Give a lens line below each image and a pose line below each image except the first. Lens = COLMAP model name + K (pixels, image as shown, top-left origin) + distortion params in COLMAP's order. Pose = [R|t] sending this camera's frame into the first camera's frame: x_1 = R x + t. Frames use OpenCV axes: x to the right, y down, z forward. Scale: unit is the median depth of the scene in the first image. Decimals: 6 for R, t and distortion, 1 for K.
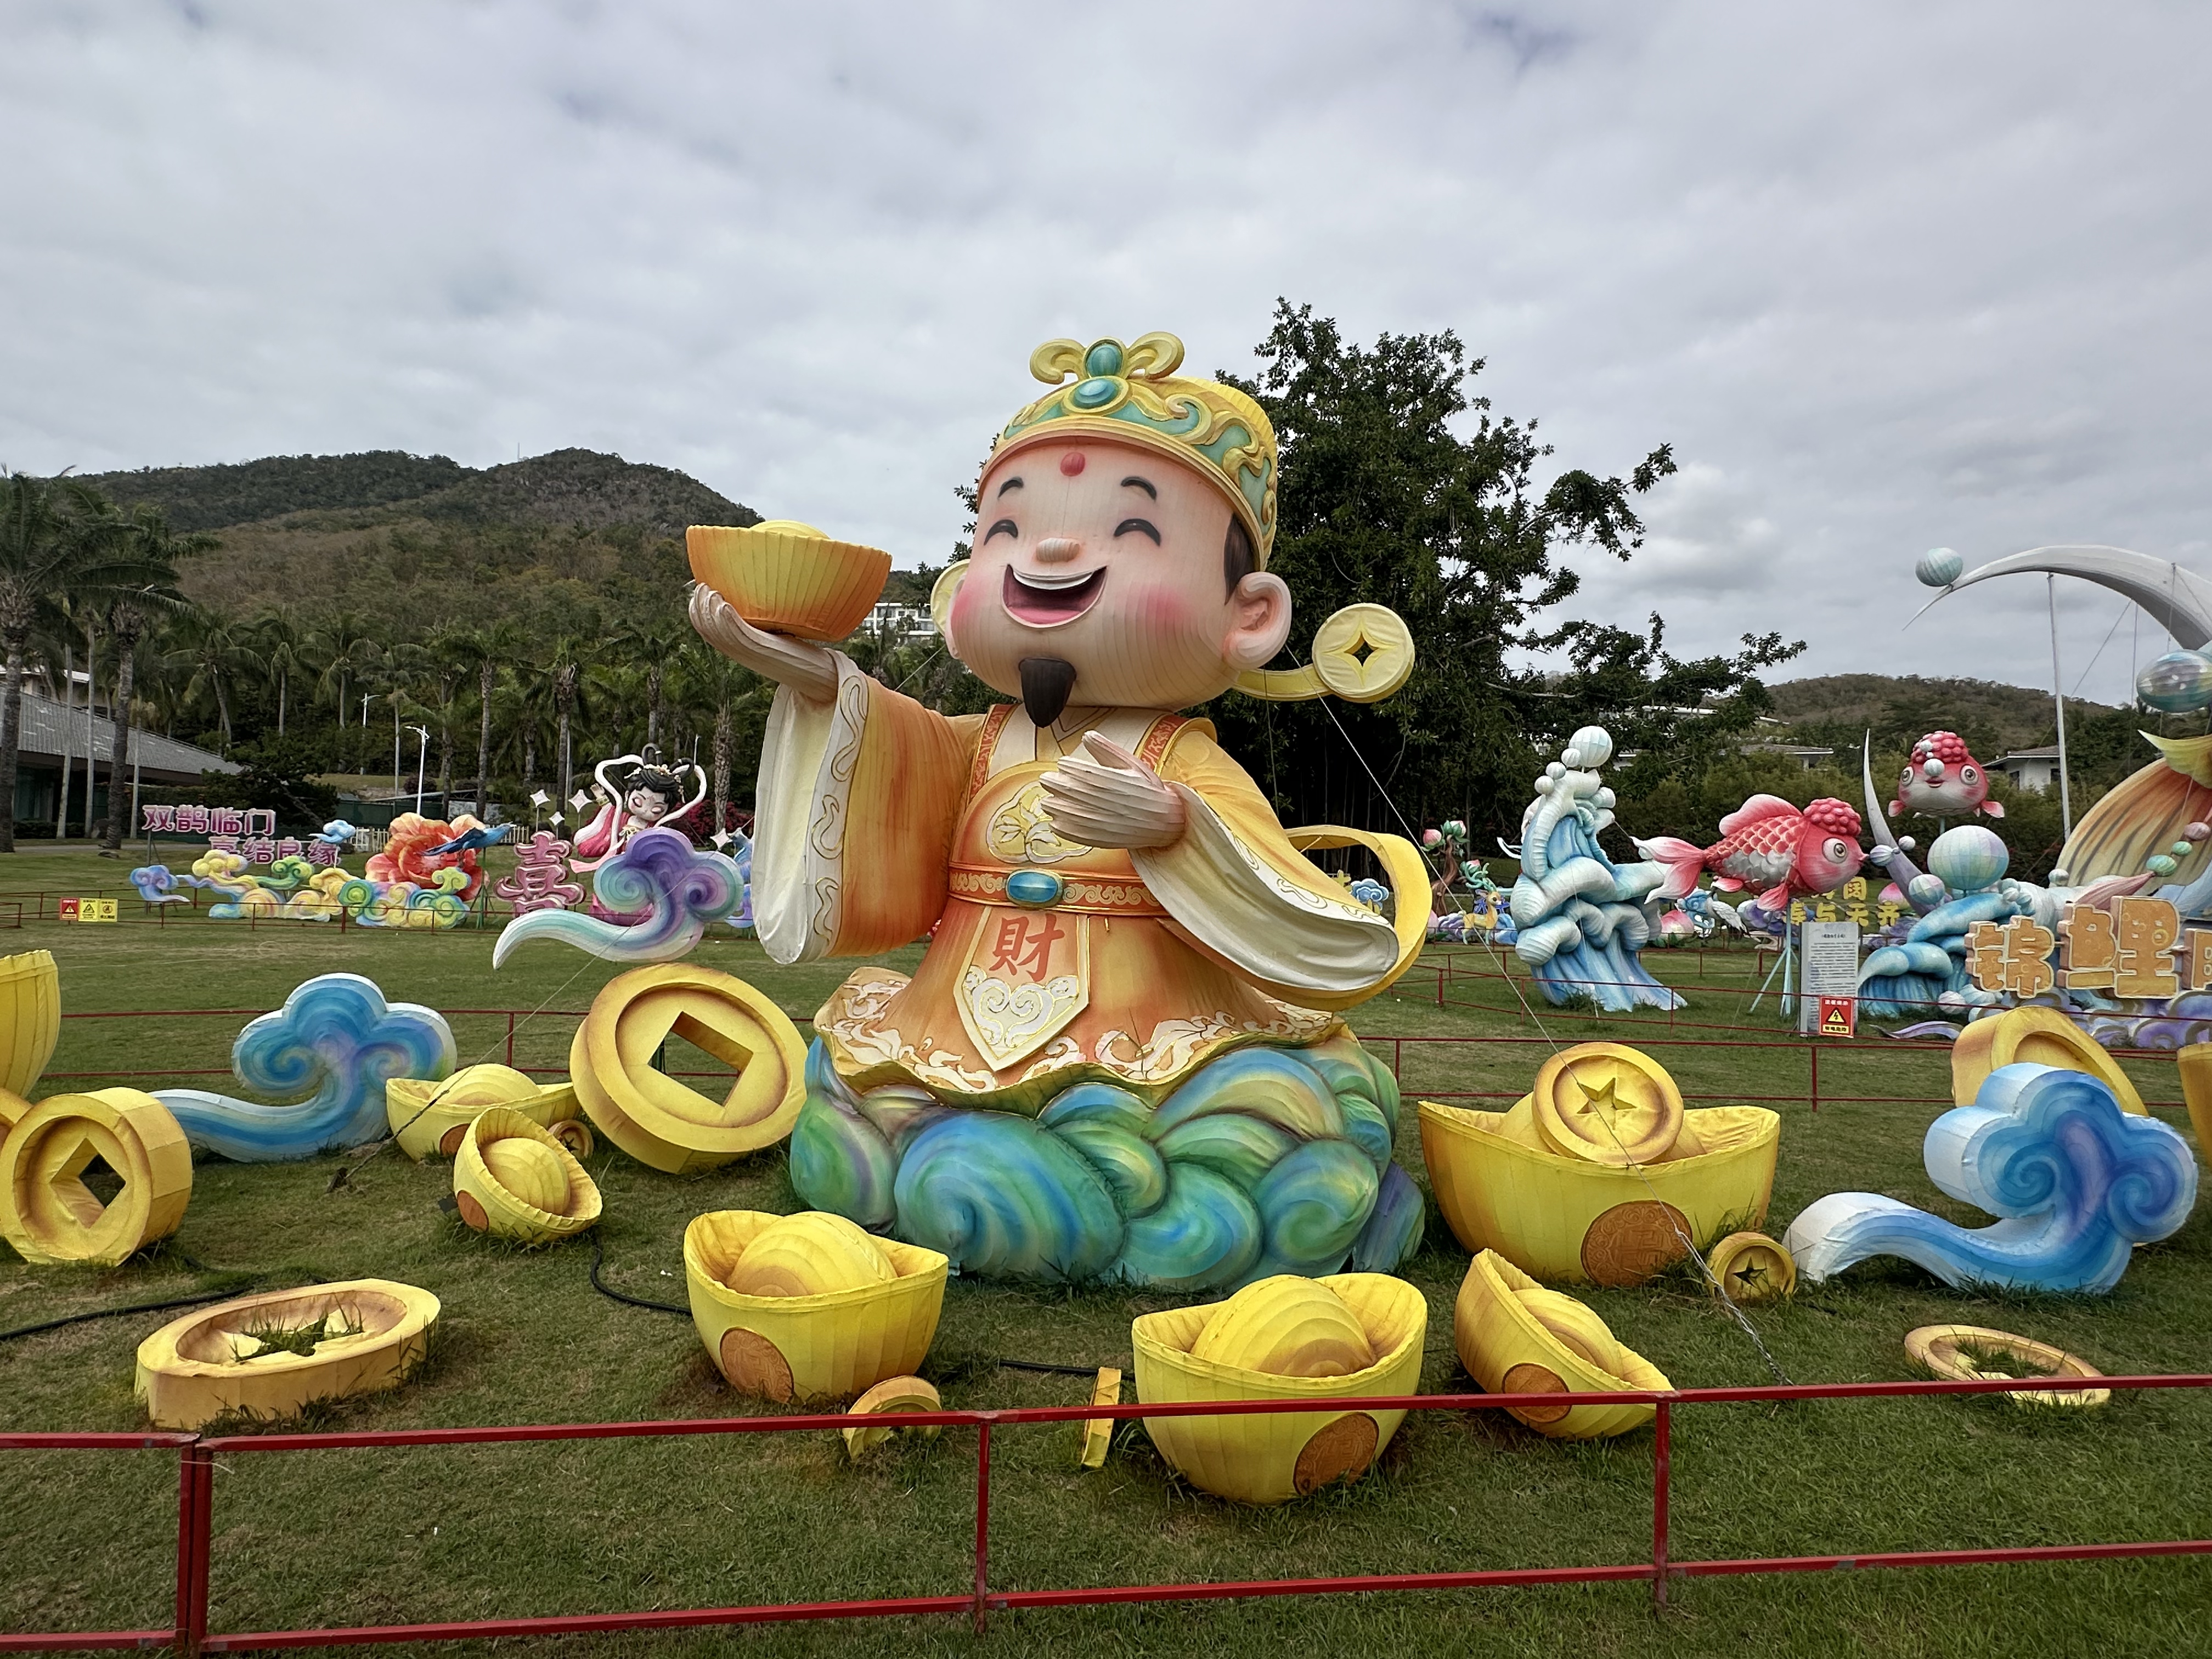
lens RADIAL K [[1218.9, 0, 1106.0], [0, 1218.9, 829.5], [0, 0, 1]] dist [0.001336, 0.001776]
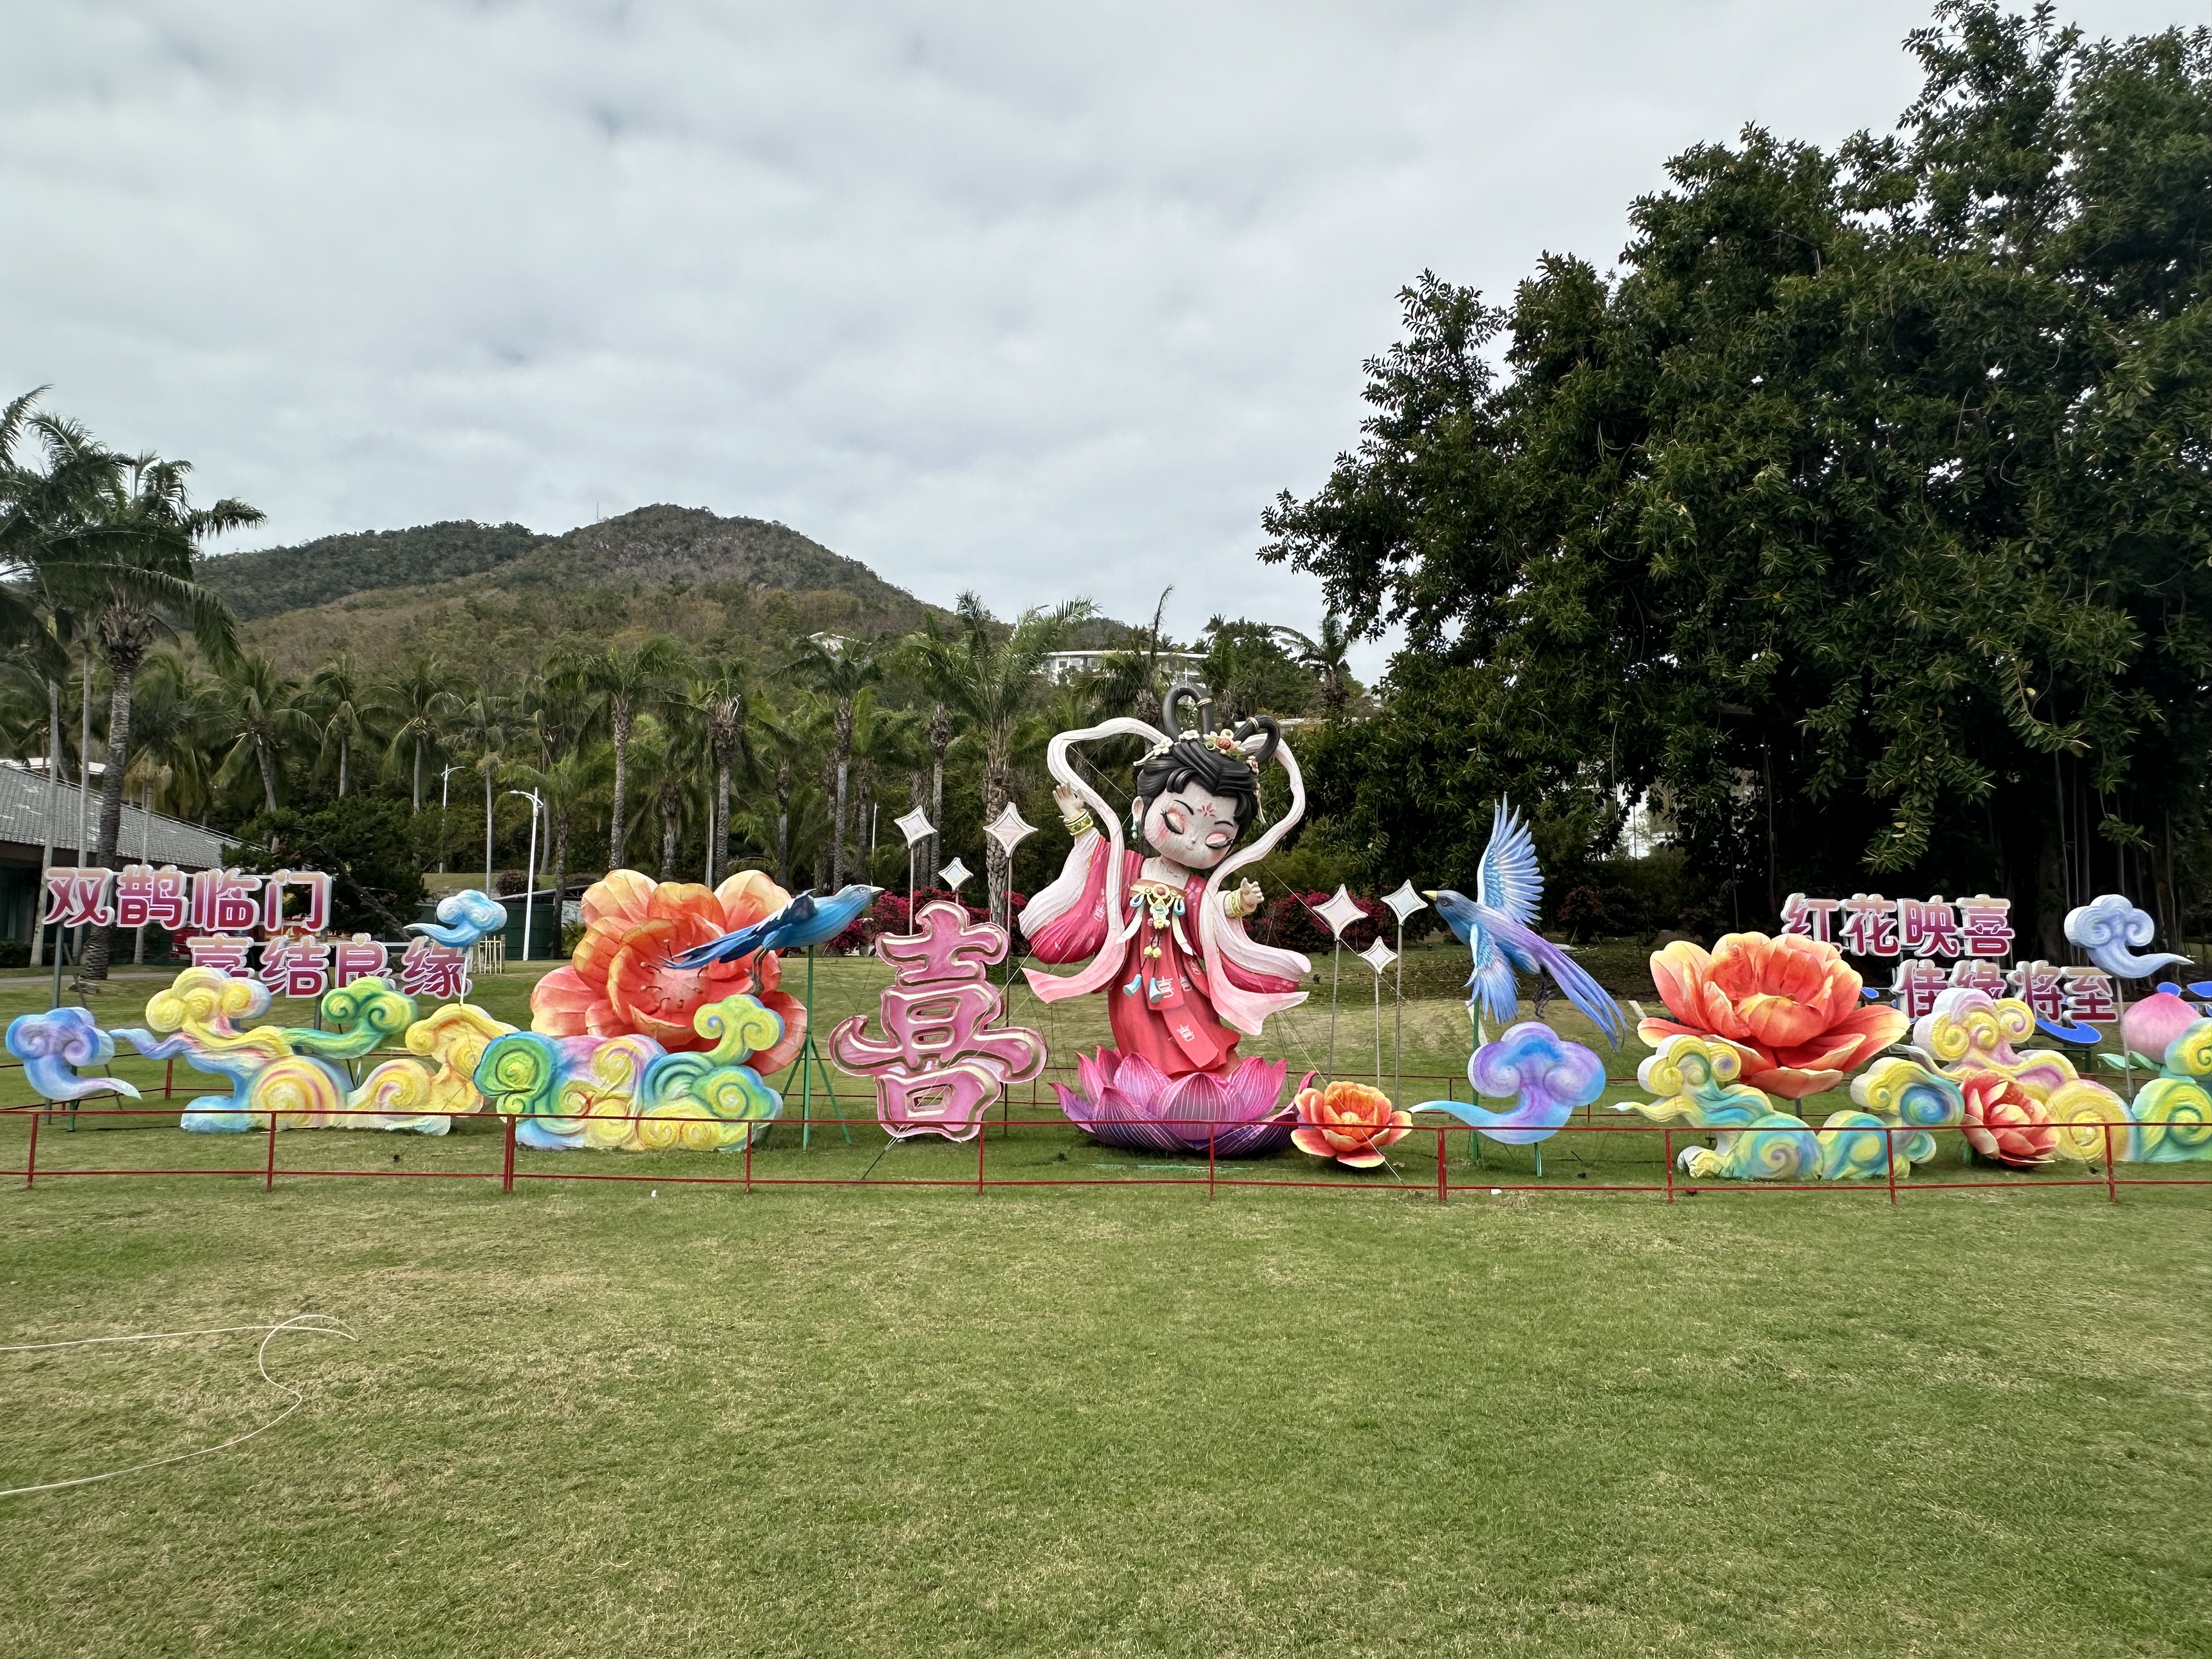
lens RADIAL K [[1486.2, 0, 1106.0], [0, 1486.2, 829.5], [0, 0, 1]] dist [0.002661, -0.001951]
pose [[0.992514, -0.036129, -0.116666, -0.341335], [0.027898, 0.997055, -0.071430, 0.014012], [0.118903, 0.067640, 0.990599, 0.502194]]
